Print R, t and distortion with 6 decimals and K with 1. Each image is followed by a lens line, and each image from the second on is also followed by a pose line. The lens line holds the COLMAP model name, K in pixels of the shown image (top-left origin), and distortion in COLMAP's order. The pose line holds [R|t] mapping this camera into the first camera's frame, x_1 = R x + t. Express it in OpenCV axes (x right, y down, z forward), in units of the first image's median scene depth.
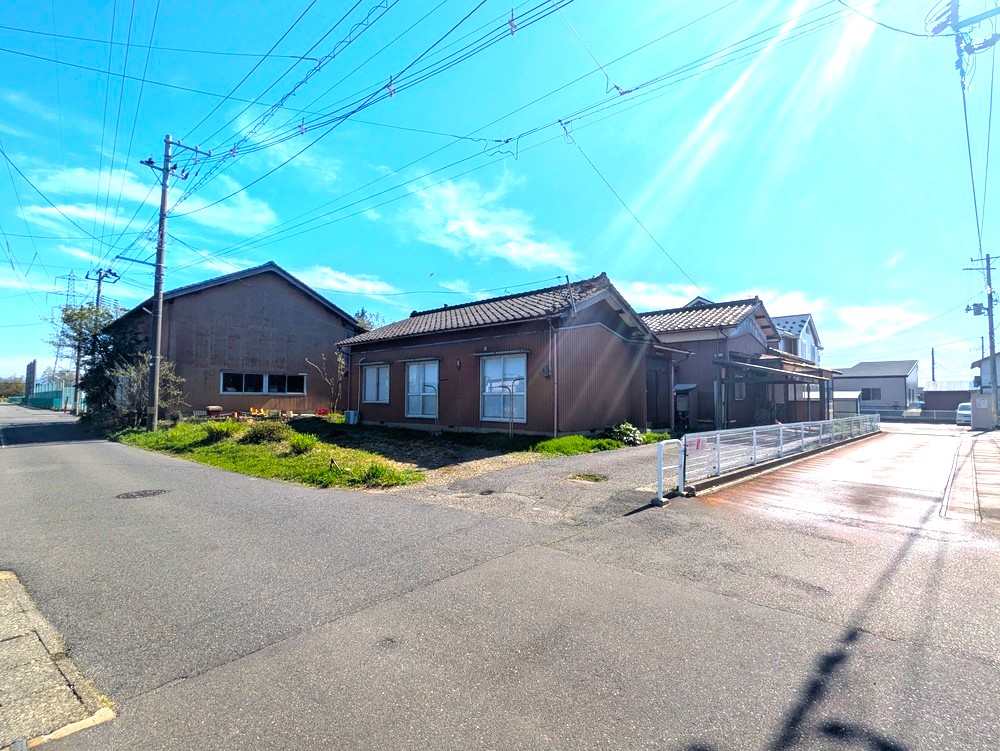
lens RADIAL K [[505.6, 0, 509.3], [0, 505.6, 377.3], [0, 0, 1]] dist [0.000528, -0.001096]
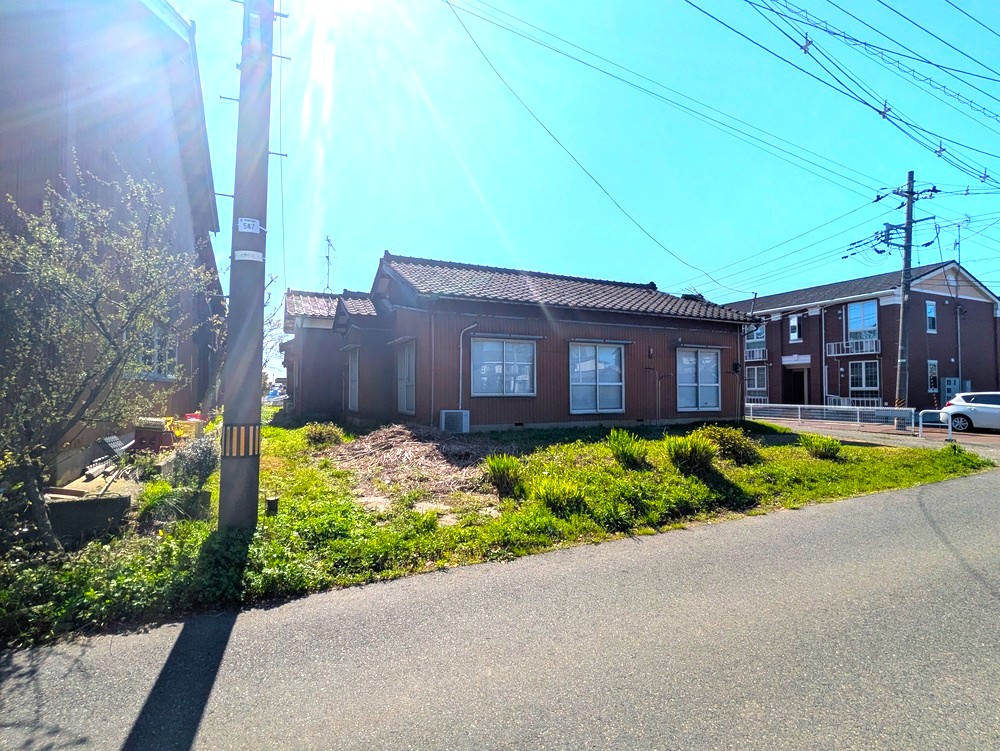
lens RADIAL K [[489.2, 0, 500.0], [0, 489.2, 375.5], [0, 0, 1]] dist [0.001534, -0.000250]
pose [[0.362523, 0.020619, 0.931747, -0.882391], [-0.041122, 0.999135, -0.006110, 0.028669], [-0.931067, -0.036100, 0.363057, 0.796851]]
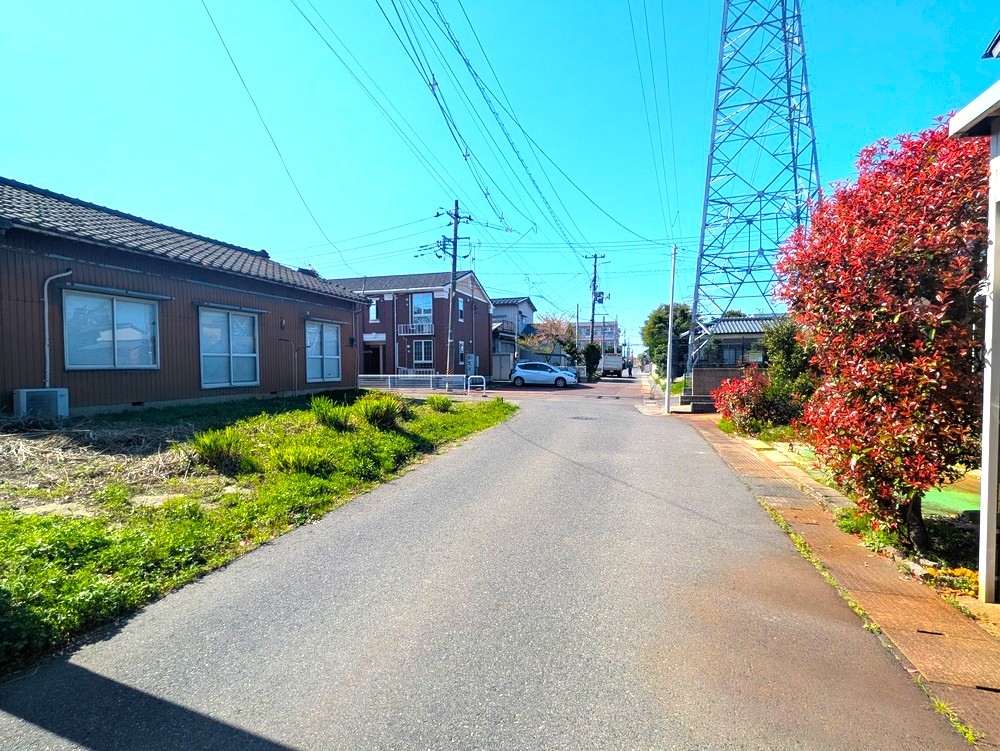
lens RADIAL K [[489.2, 0, 500.0], [0, 489.2, 375.5], [0, 0, 1]] dist [0.001534, -0.000250]
pose [[-0.469059, -0.025317, 0.882804, -0.913814], [-0.039290, 0.999198, 0.007779, 0.039263], [-0.882292, -0.031037, -0.469677, 0.913821]]
